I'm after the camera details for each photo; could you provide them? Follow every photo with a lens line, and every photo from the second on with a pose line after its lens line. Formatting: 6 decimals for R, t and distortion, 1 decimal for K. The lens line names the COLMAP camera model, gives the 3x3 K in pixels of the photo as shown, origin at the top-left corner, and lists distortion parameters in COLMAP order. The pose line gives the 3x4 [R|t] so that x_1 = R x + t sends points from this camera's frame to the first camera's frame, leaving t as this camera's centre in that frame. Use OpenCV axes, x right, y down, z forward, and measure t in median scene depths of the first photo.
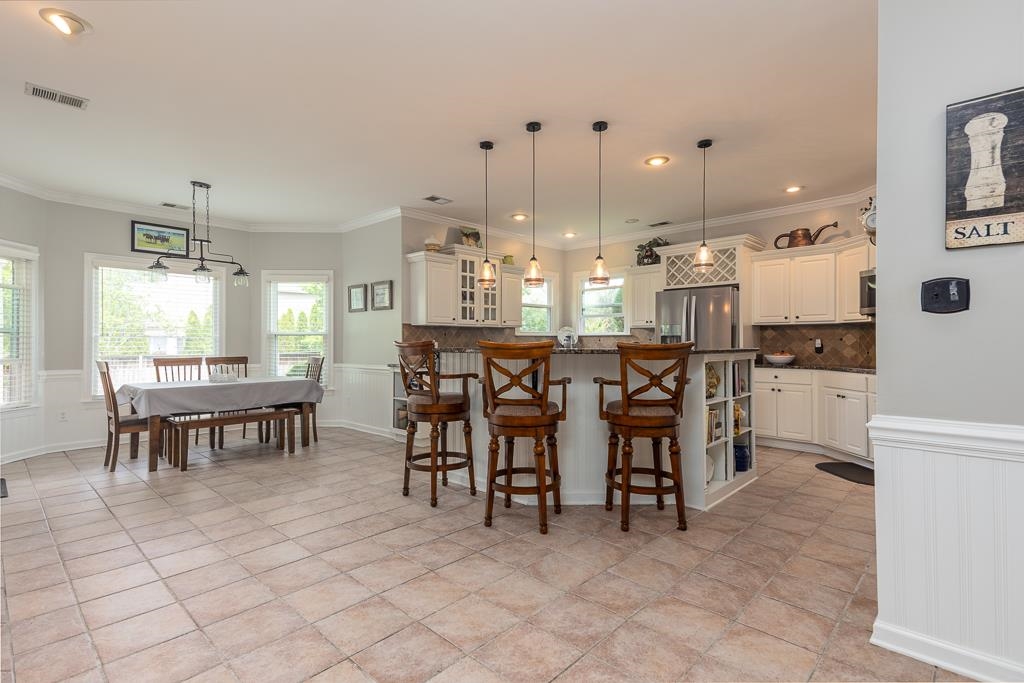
lens RADIAL K [[489.8, 0, 506.2], [0, 489.8, 341.2], [0, 0, 1]] dist [0.050423, -0.013581]
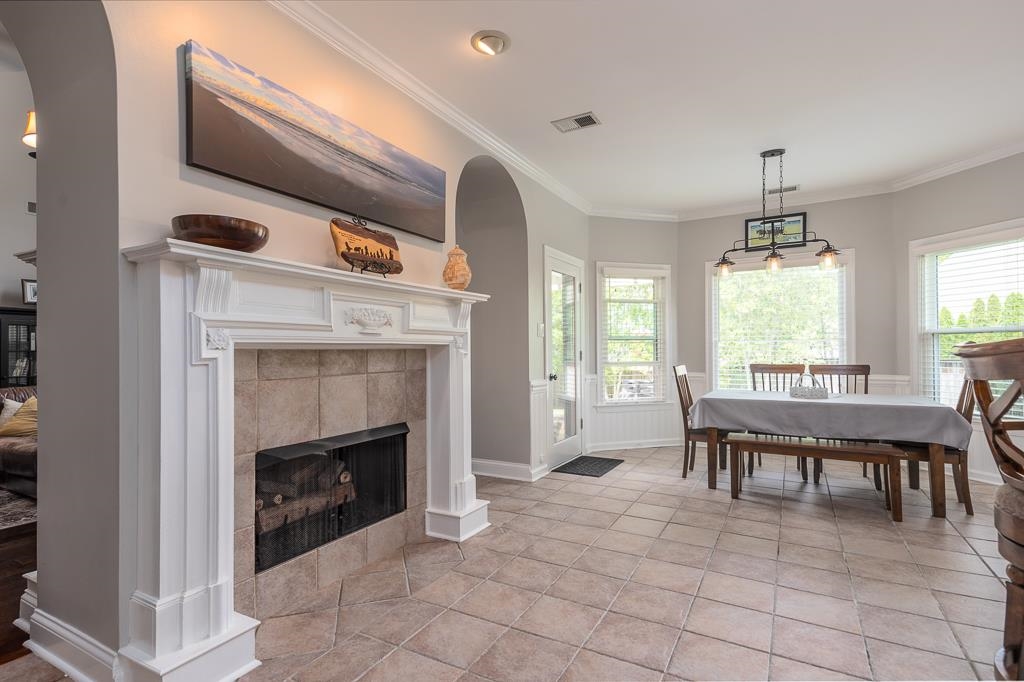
lens RADIAL K [[489.8, 0, 495.4], [0, 489.8, 344.4], [0, 0, 1]] dist [0.050423, -0.013581]
pose [[0.226766, -0.012189, -0.973873, 0.070845], [0.015107, 0.999845, -0.008996, -0.000874], [0.973832, -0.012672, 0.226915, 0.343902]]
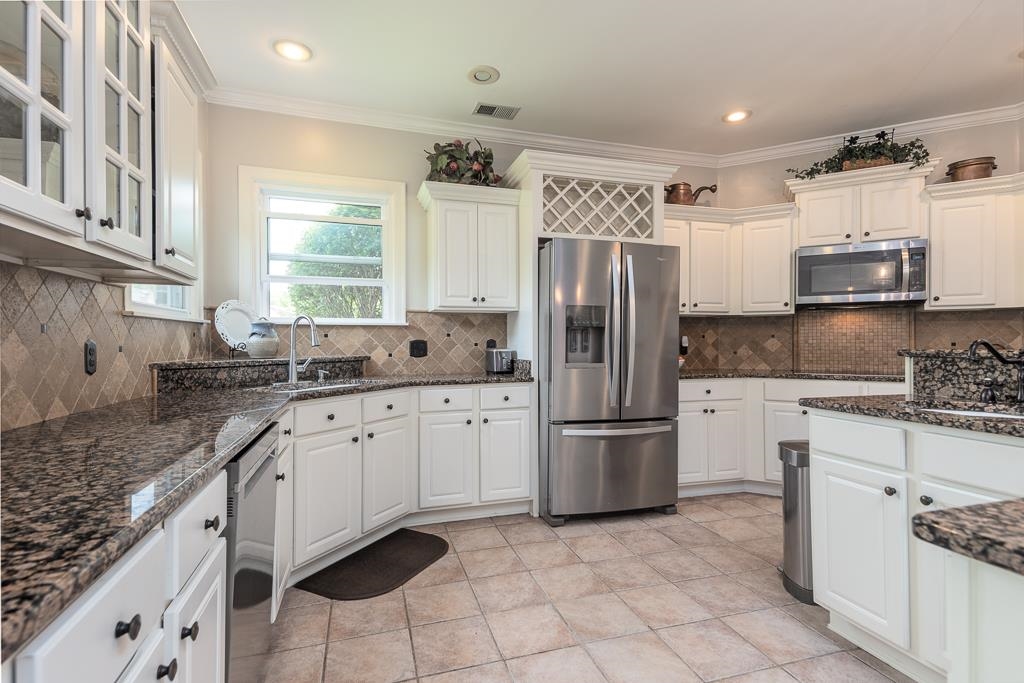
lens RADIAL K [[489.8, 0, 515.1], [0, 489.8, 340.7], [0, 0, 1]] dist [0.050423, -0.013581]
pose [[0.486509, 0.000250, 0.873676, -0.162561], [-0.001446, 0.999999, 0.000519, 0.003136], [-0.873674, -0.001516, 0.486509, 0.889064]]
